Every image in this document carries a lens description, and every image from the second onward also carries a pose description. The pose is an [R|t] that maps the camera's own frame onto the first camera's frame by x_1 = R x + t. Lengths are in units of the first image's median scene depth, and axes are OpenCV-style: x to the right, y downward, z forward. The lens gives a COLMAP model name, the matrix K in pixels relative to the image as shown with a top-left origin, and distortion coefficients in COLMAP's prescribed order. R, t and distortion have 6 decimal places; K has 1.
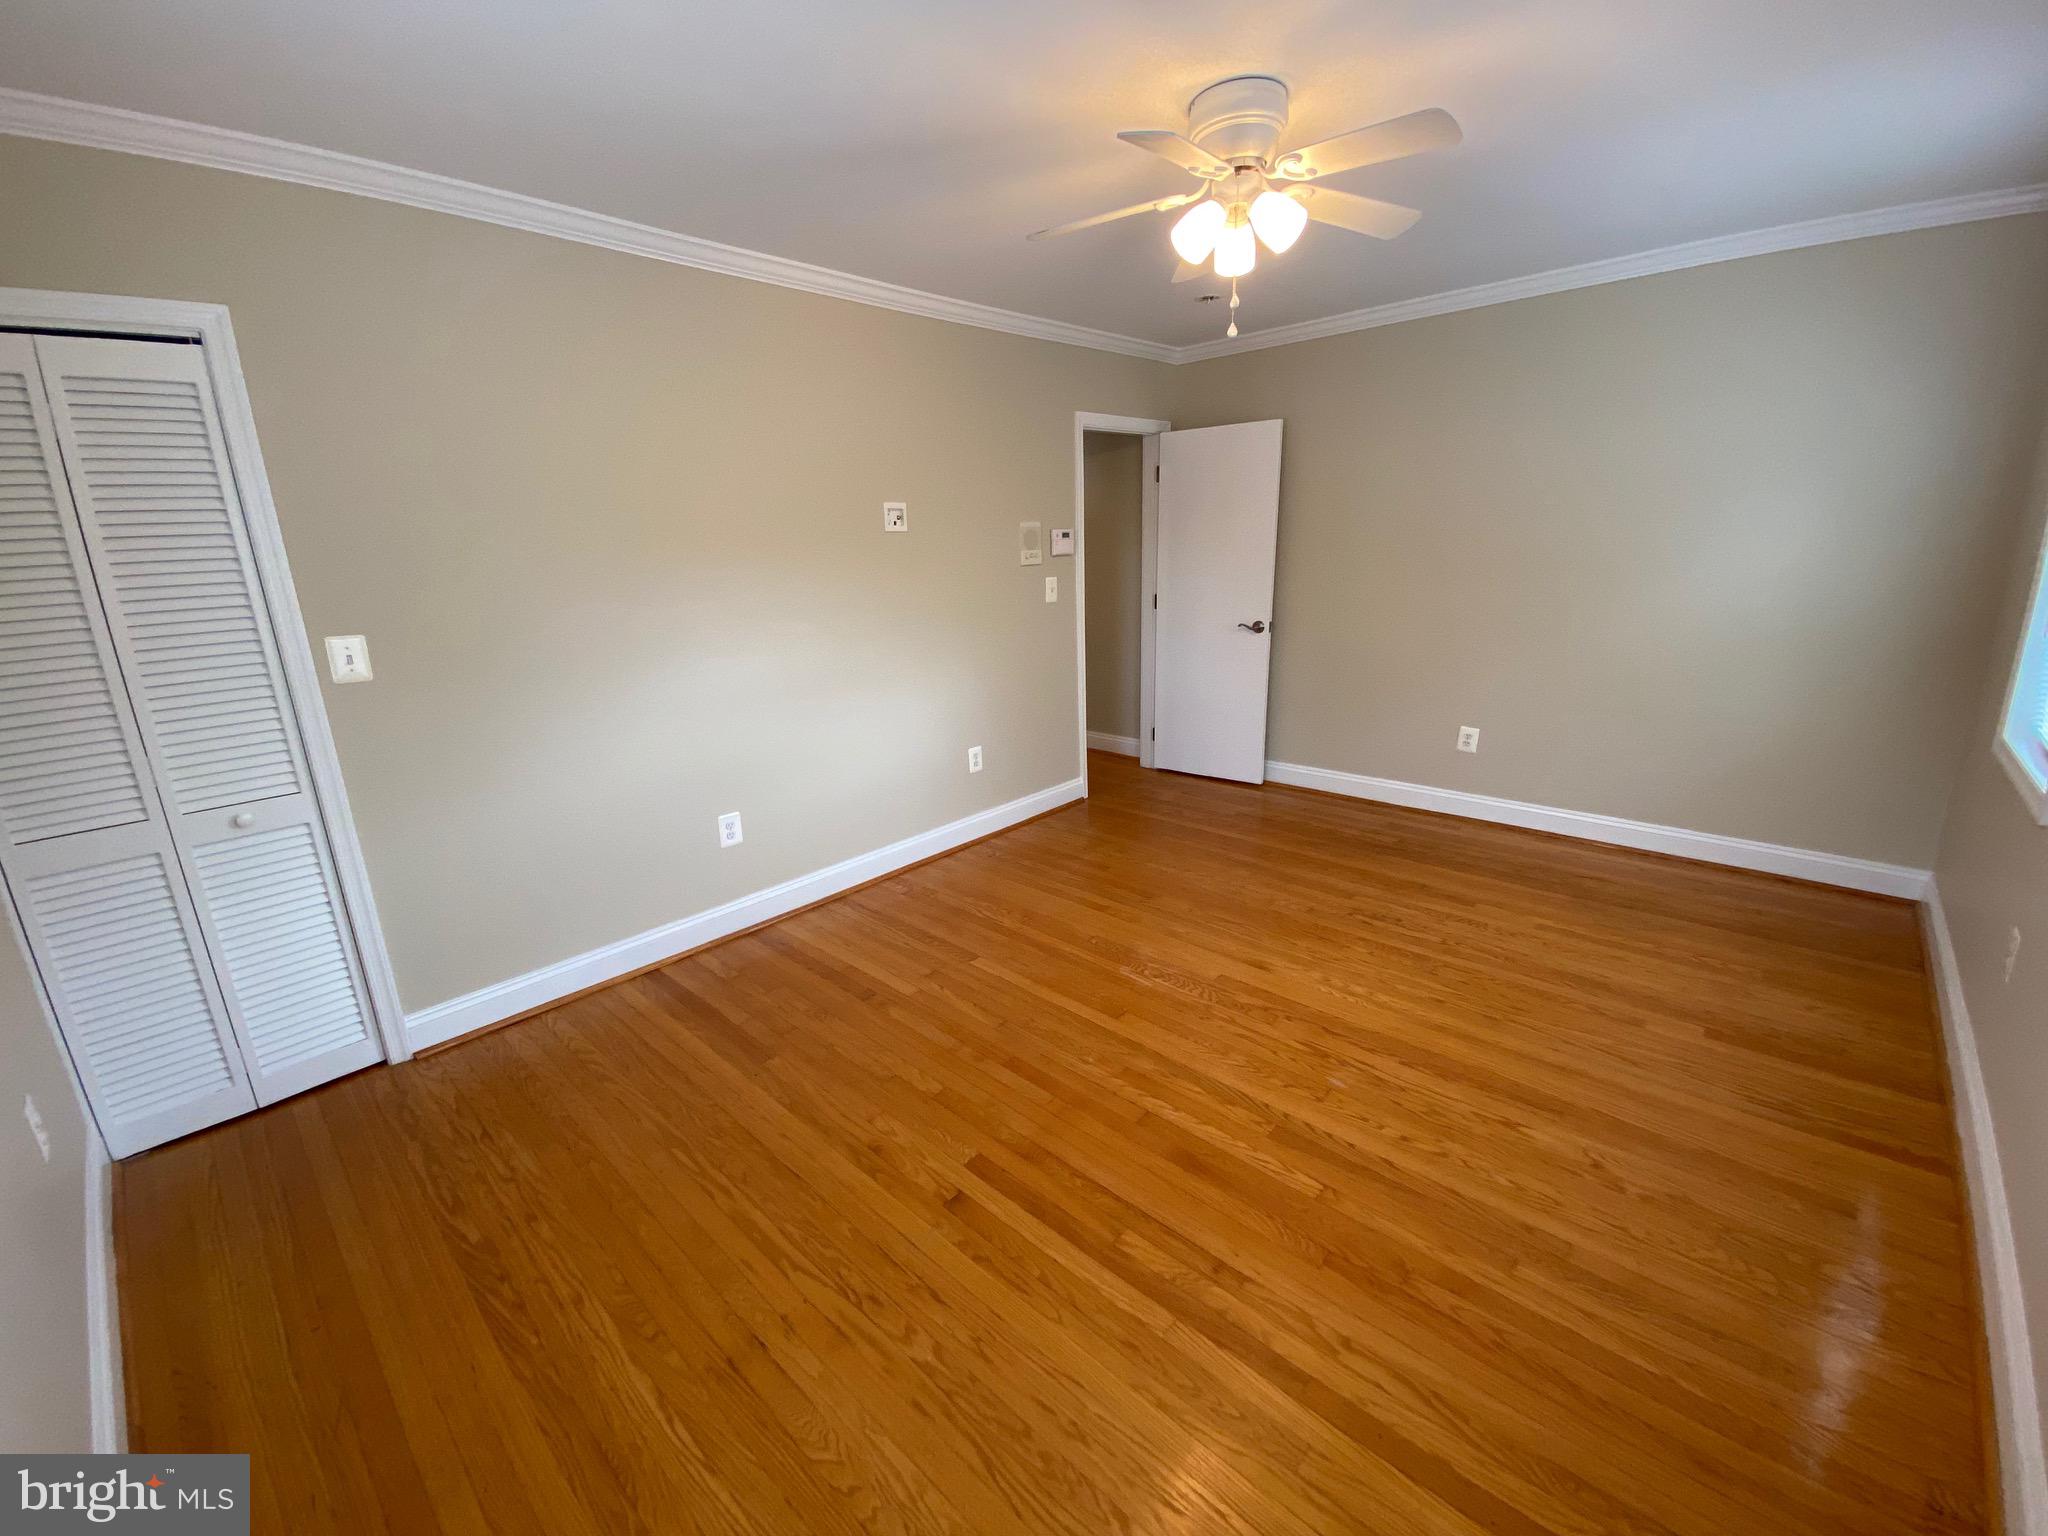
lens RADIAL K [[828.3, 0, 1023.5], [0, 828.3, 762.2], [0, 0, 1]] dist [0.060918, -0.043109]
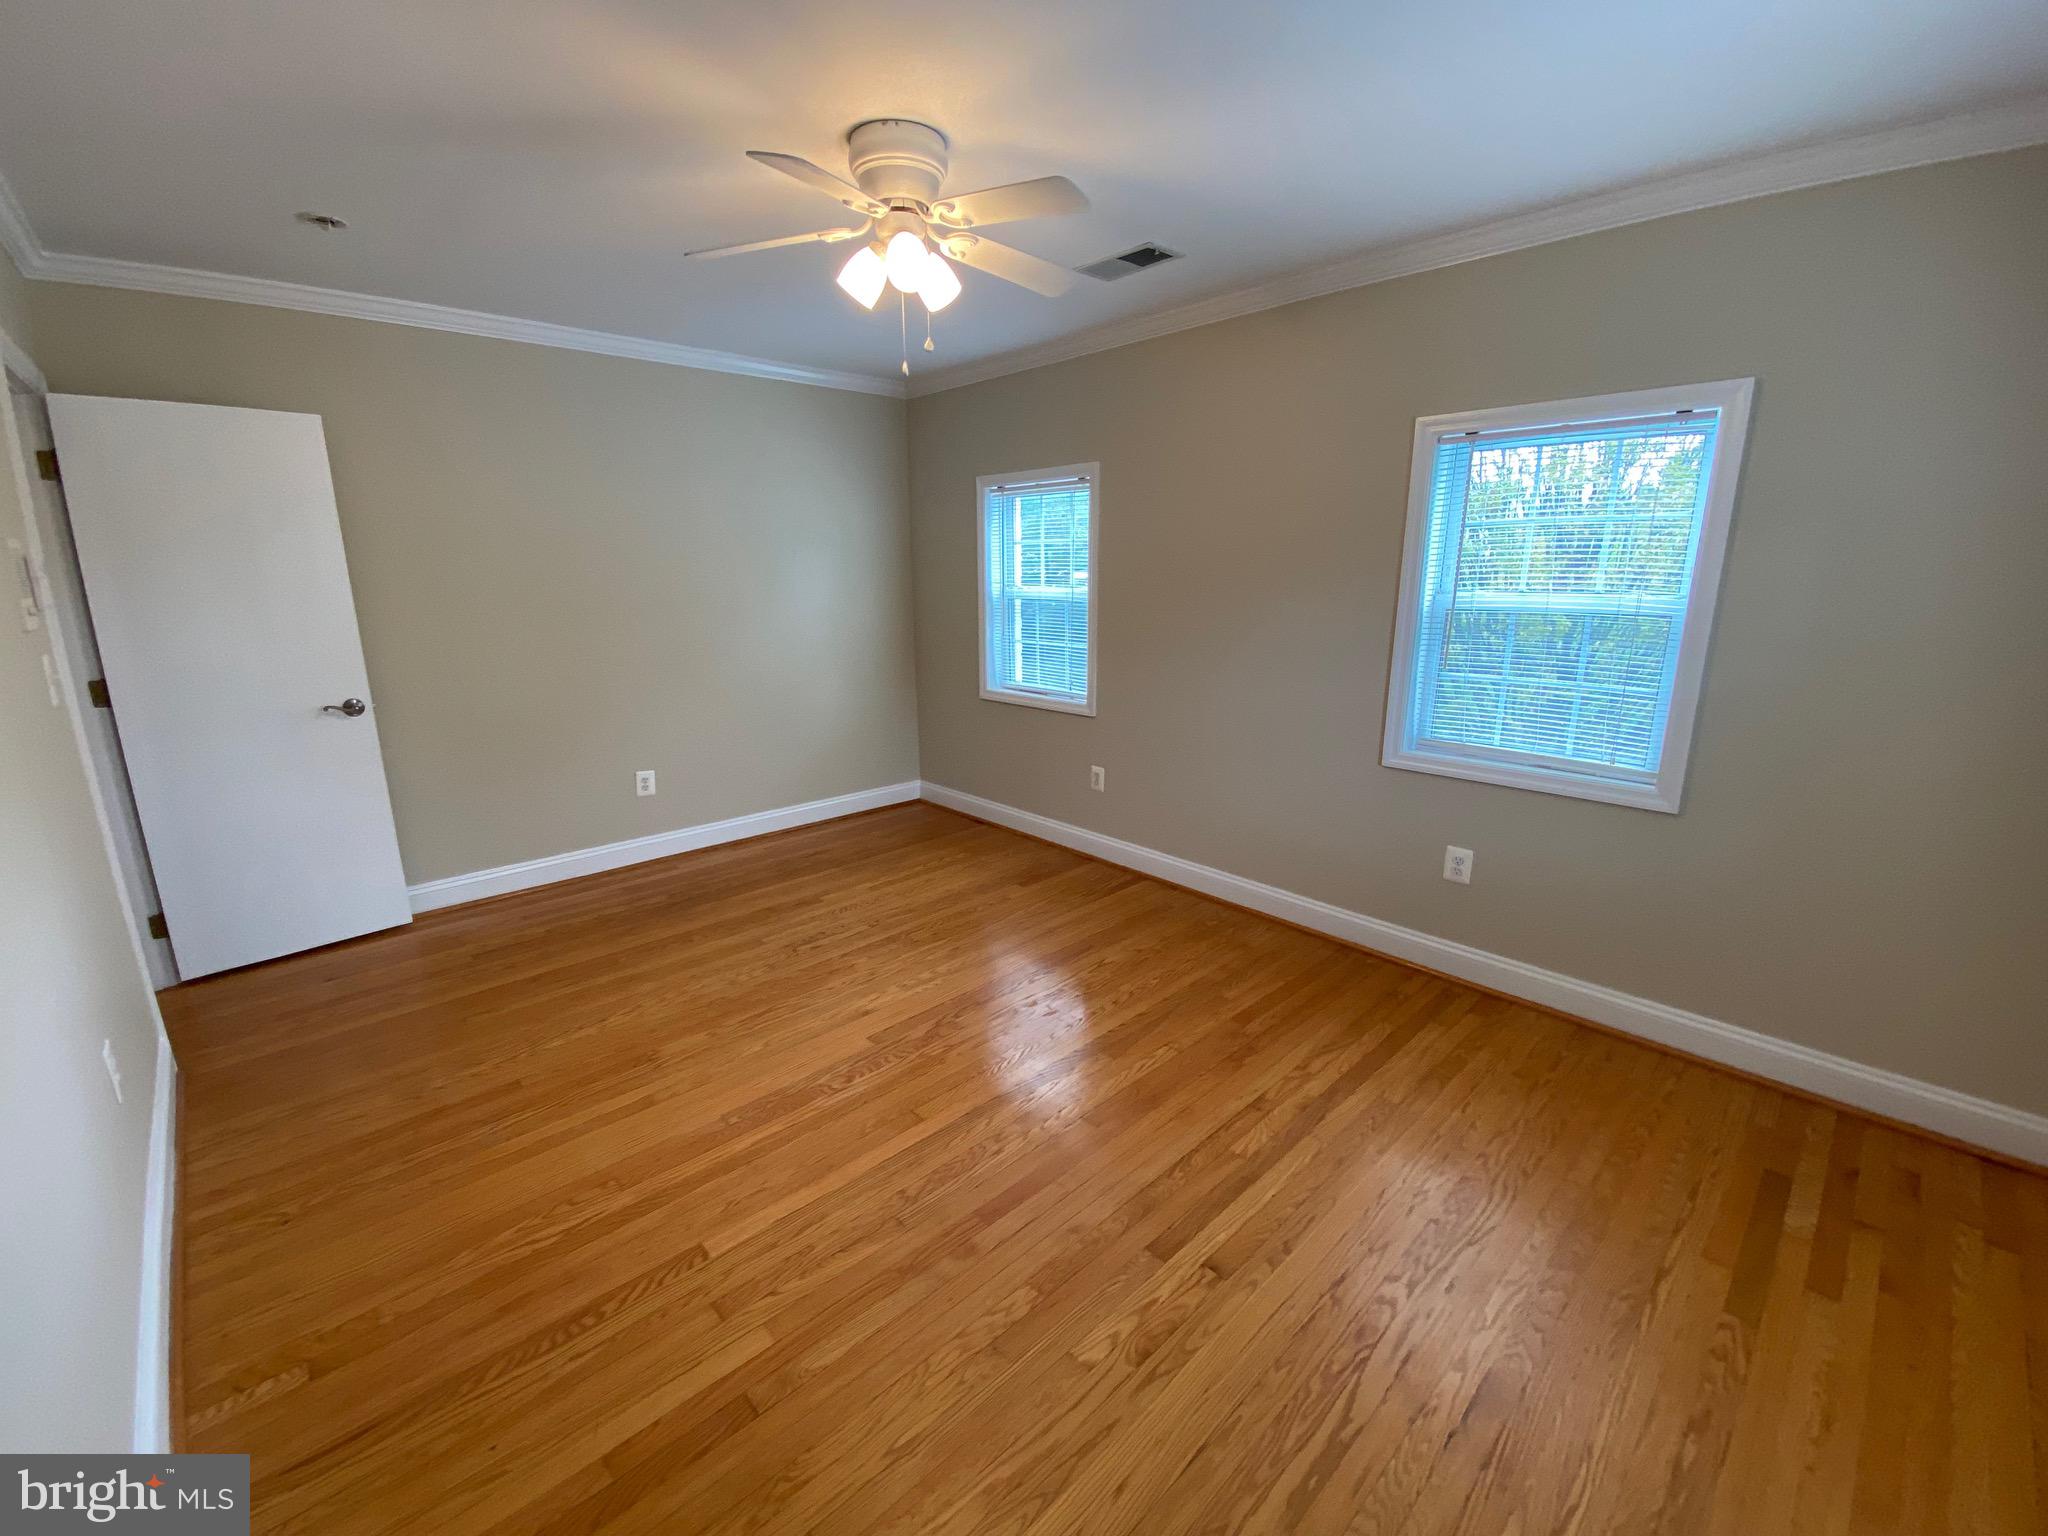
lens RADIAL K [[828.3, 0, 1023.5], [0, 828.3, 762.2], [0, 0, 1]] dist [0.060918, -0.043109]
pose [[0.066055, -0.199268, 0.977716, -0.630689], [0.260837, 0.949234, 0.175840, -0.165378], [-0.963120, 0.243409, 0.114678, 0.672285]]
